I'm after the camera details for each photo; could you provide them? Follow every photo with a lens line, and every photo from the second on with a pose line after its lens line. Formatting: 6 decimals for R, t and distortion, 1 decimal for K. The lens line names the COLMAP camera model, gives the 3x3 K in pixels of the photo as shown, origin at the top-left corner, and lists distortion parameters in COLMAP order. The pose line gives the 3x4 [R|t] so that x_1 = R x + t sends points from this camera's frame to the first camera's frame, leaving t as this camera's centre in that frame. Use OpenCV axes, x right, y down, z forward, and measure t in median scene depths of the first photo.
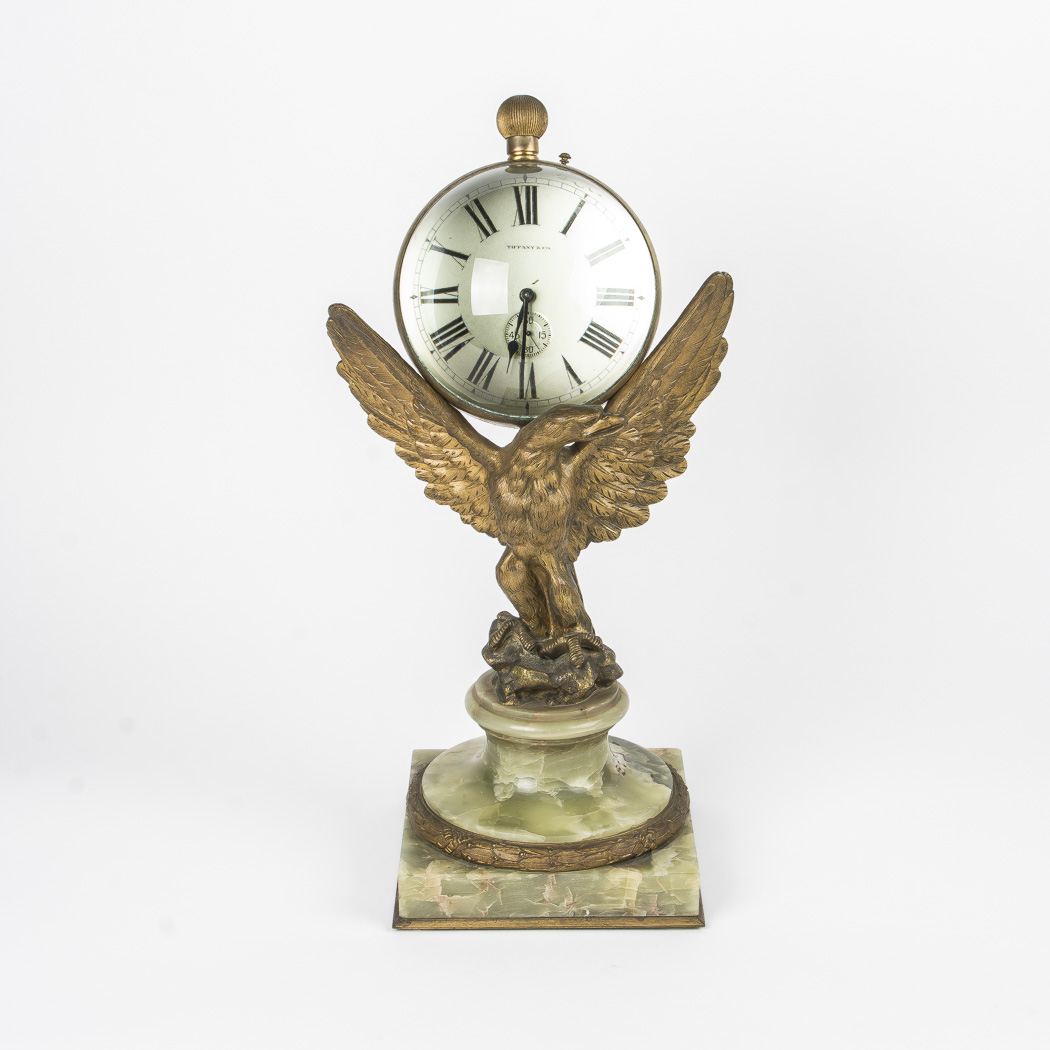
lens RADIAL K [[2260.1, 0, 595.2], [0, 2260.1, 507.1], [0, 0, 1]] dist [-0.183662, -0.175697]
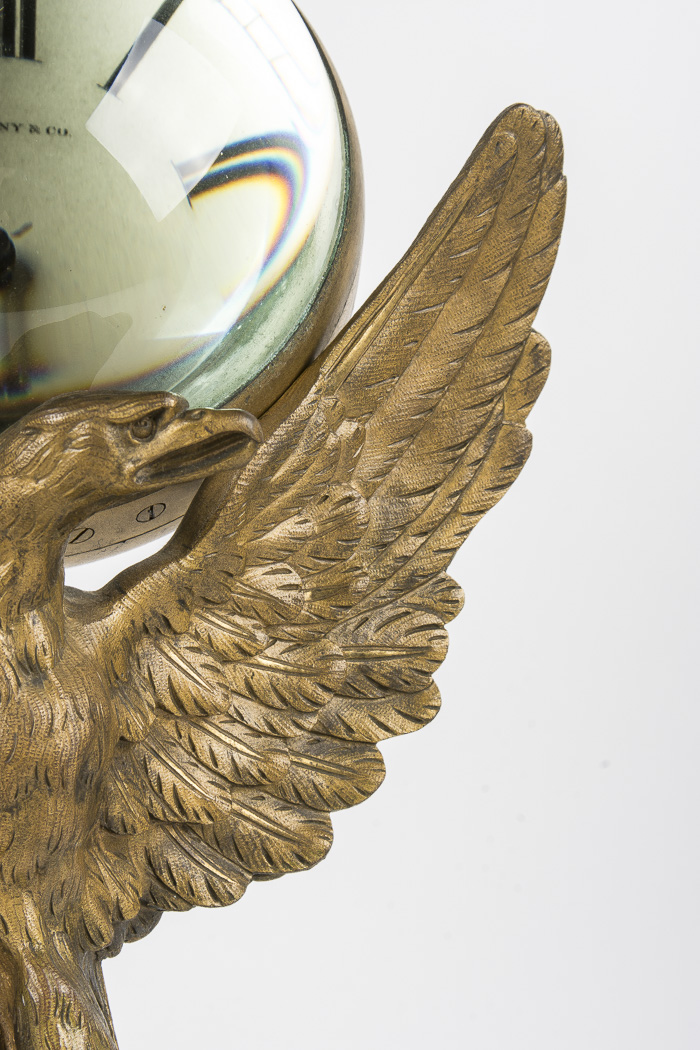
lens RADIAL K [[3001.7, 0, 351.7], [0, 3001.7, 526.5], [0, 0, 1]] dist [0.198835, 0.247043]
pose [[0.999837, 0.006422, 0.016898, 0.019192], [0.000779, 0.918591, -0.395209, 0.141183], [-0.018061, 0.395157, 0.918436, 0.570431]]
